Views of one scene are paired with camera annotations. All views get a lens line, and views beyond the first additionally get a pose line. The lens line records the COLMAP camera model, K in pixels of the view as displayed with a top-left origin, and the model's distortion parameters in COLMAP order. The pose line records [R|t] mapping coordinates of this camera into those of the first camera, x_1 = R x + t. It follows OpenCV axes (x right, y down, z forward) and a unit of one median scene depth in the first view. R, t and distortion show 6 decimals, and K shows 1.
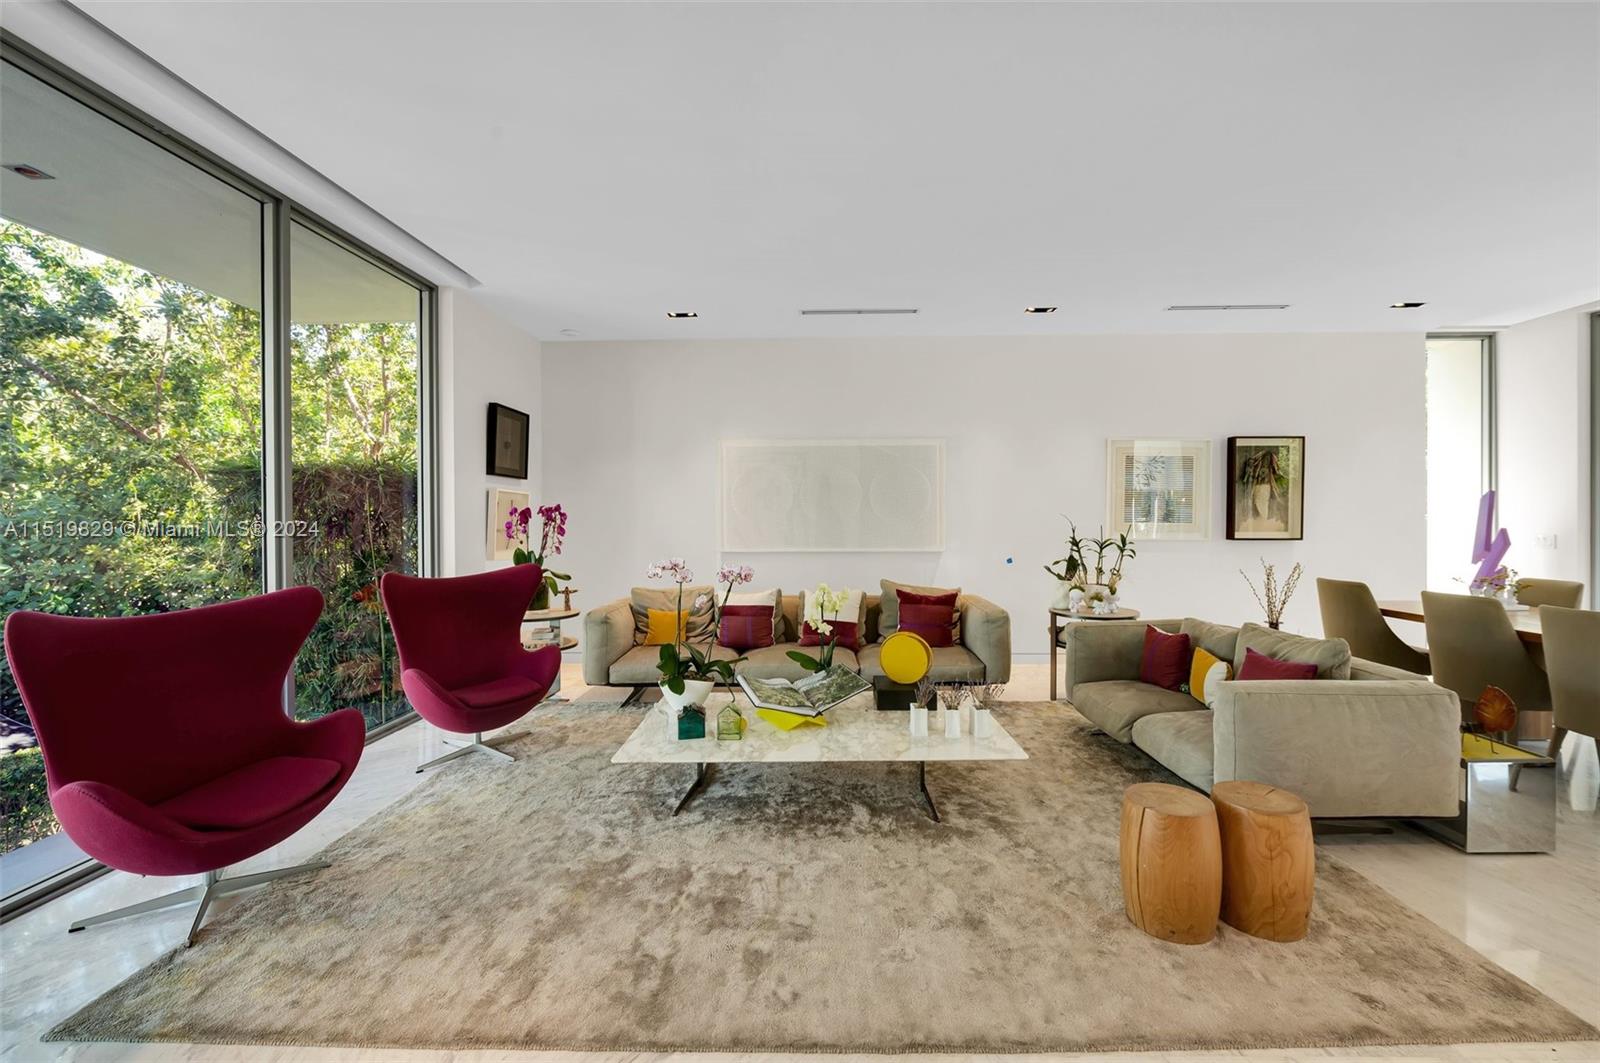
lens RADIAL K [[637.8, 0, 805.5], [0, 637.8, 519.3], [0, 0, 1]] dist [-0.001737, -0.000713]
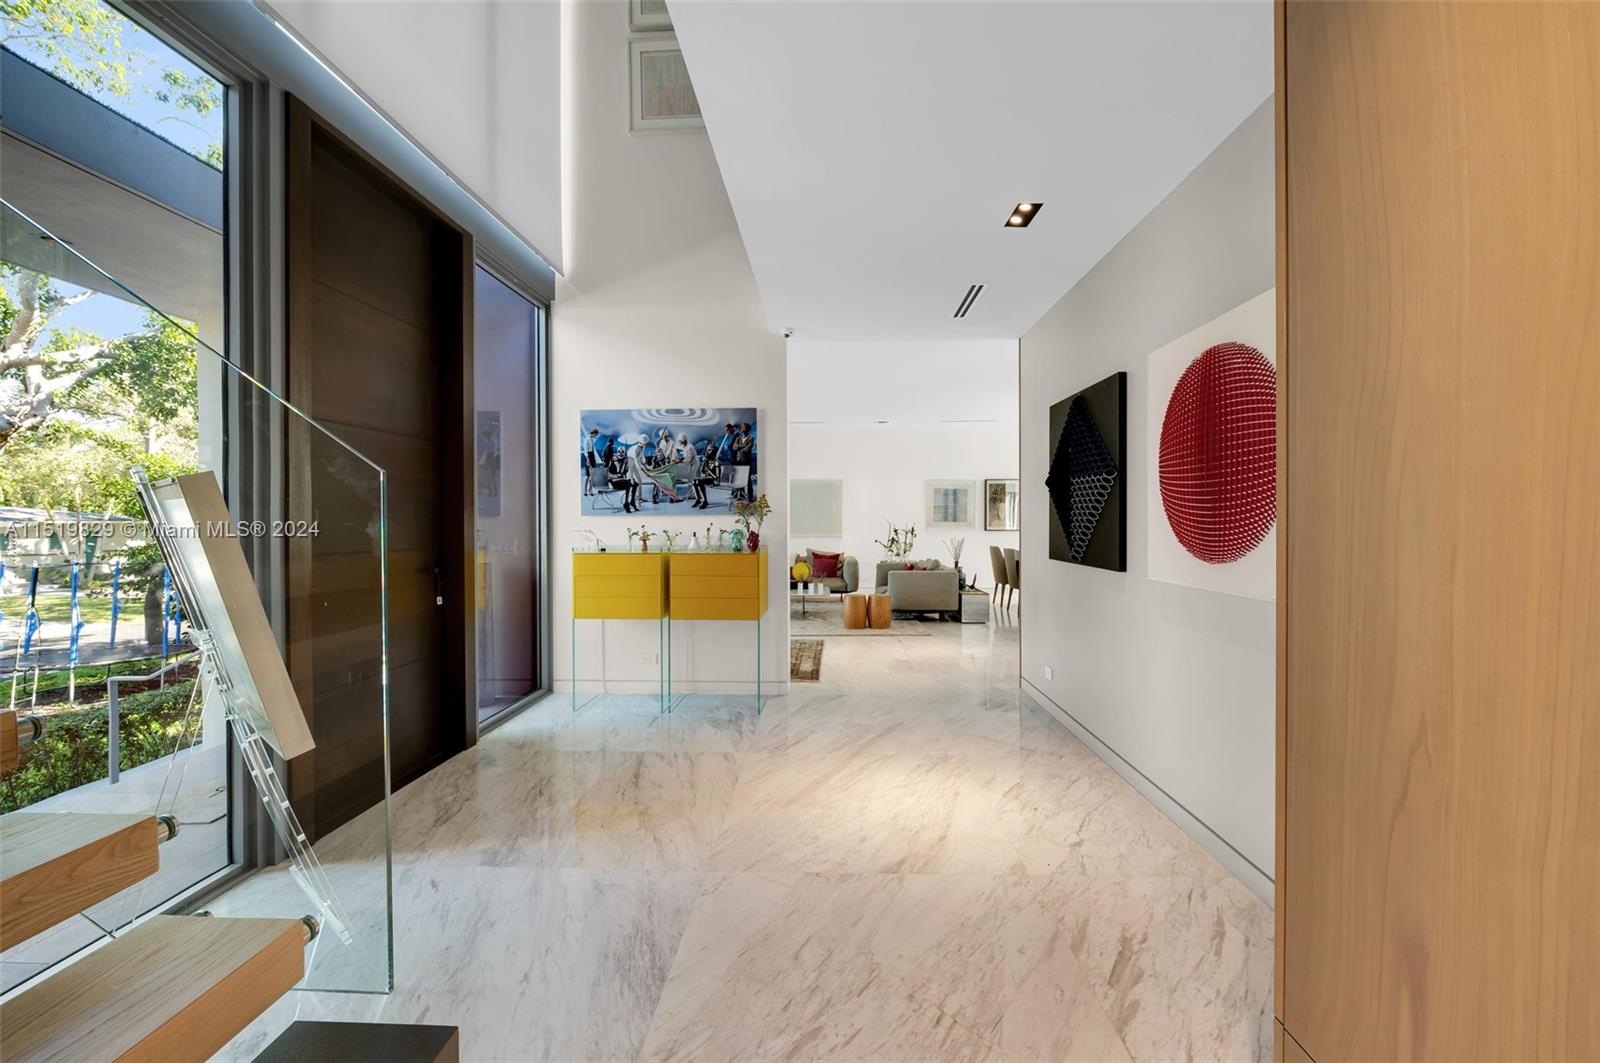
lens RADIAL K [[637.8, 0, 805.5], [0, 637.8, 519.3], [0, 0, 1]] dist [-0.001737, -0.000713]
pose [[0.999862, 0.003438, -0.016246, 0.166970], [-0.003507, 0.999985, -0.004189, 0.008169], [0.016232, 0.004246, 0.999859, -1.229552]]
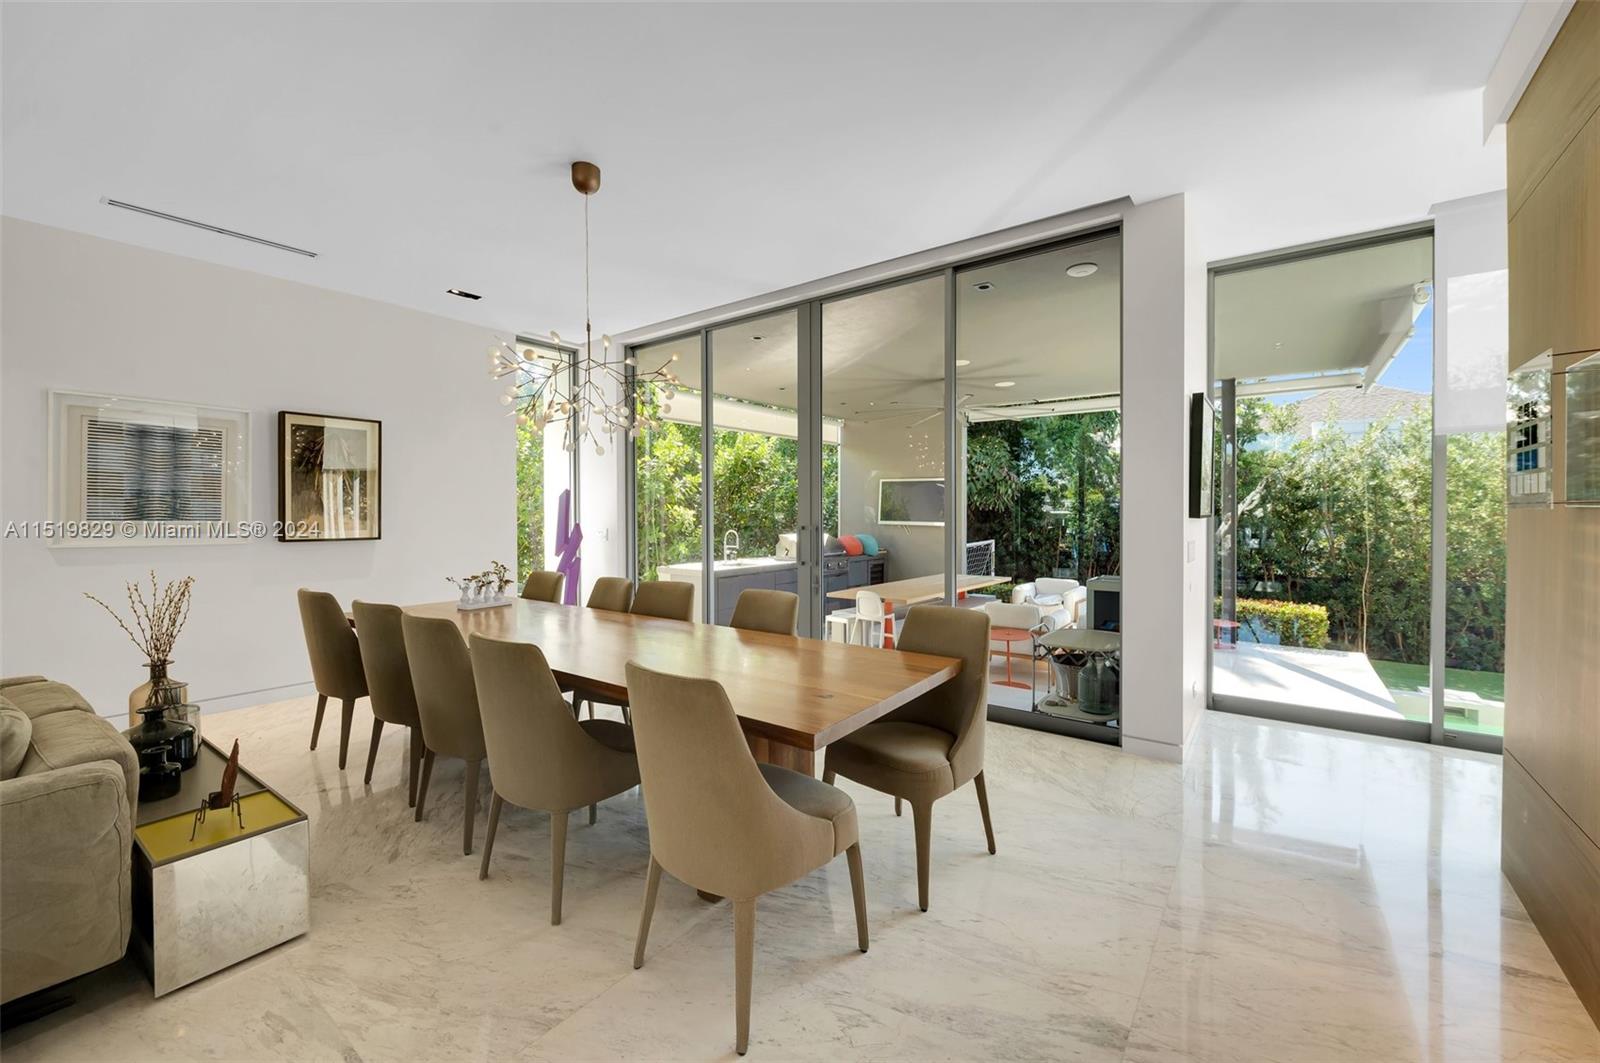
lens RADIAL K [[637.8, 0, 805.5], [0, 637.8, 519.3], [0, 0, 1]] dist [-0.001737, -0.000713]
pose [[0.580584, -0.006768, 0.814172, 0.491133], [0.001016, 0.999971, 0.007588, -0.001357], [-0.814200, -0.003579, 0.580574, 0.013759]]
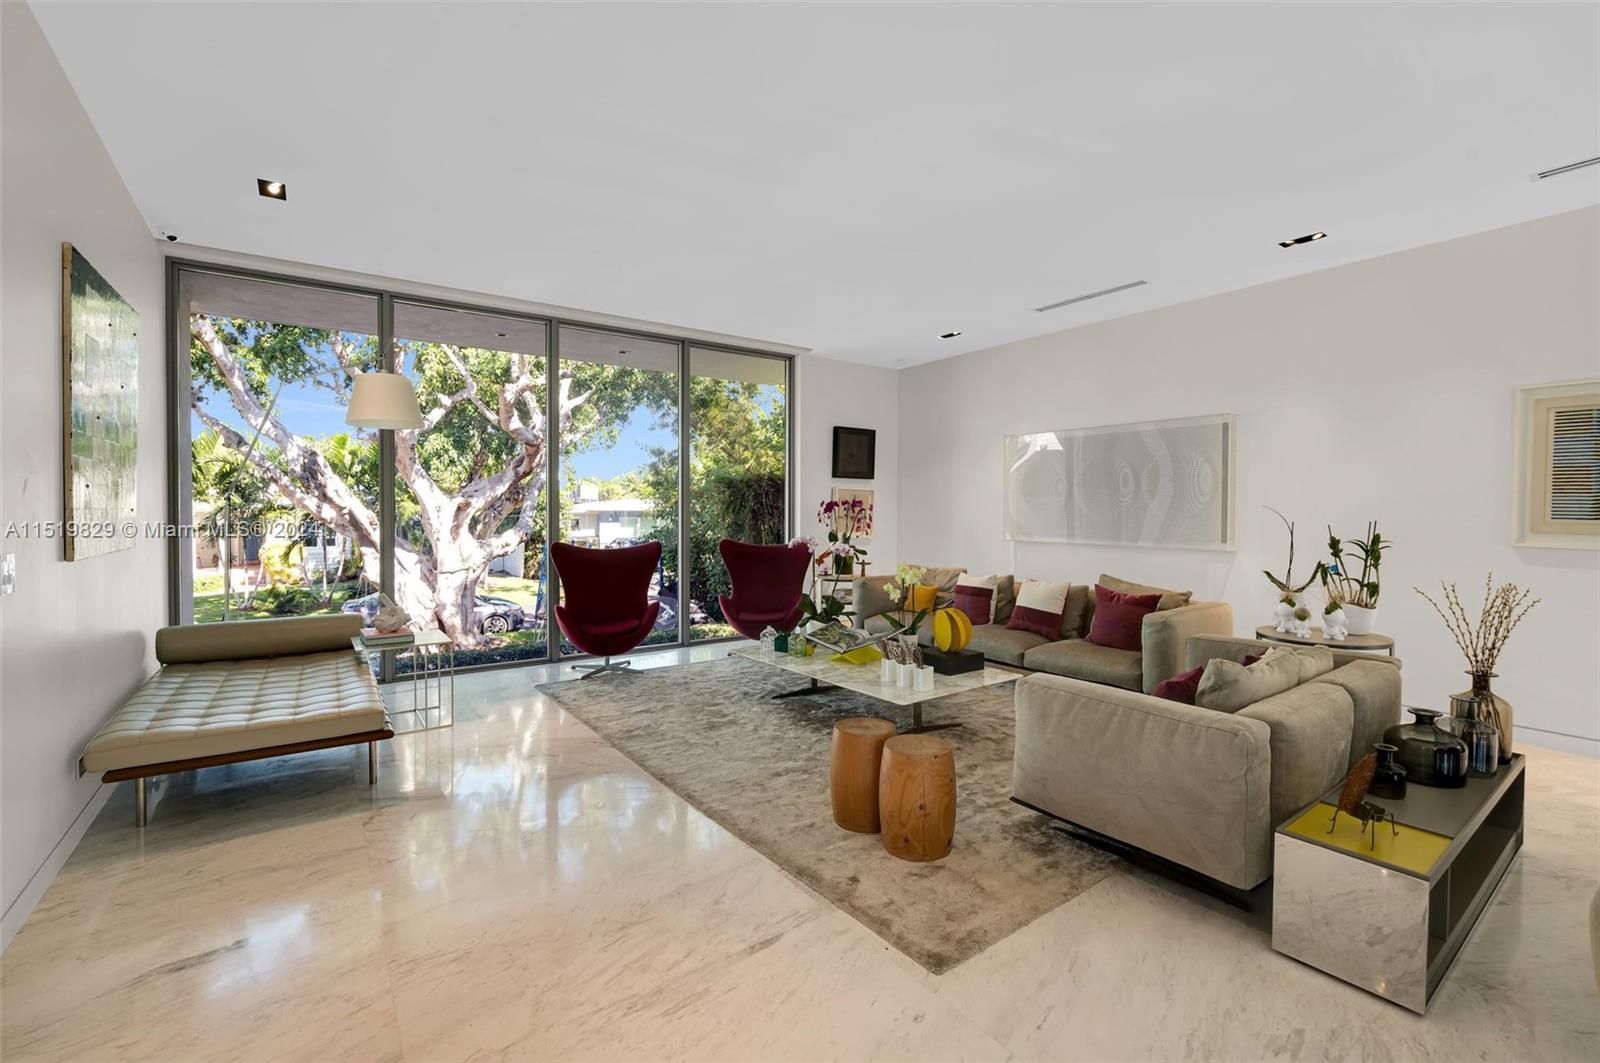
lens RADIAL K [[679.2, 0, 798.6], [0, 679.2, 516.7], [0, 0, 1]] dist [-0.000341, -0.000100]
pose [[0.609839, 0.015168, -0.792380, 0.724001], [-0.004465, 0.999867, 0.015704, -0.006581], [0.792513, -0.006039, 0.609826, 0.020620]]
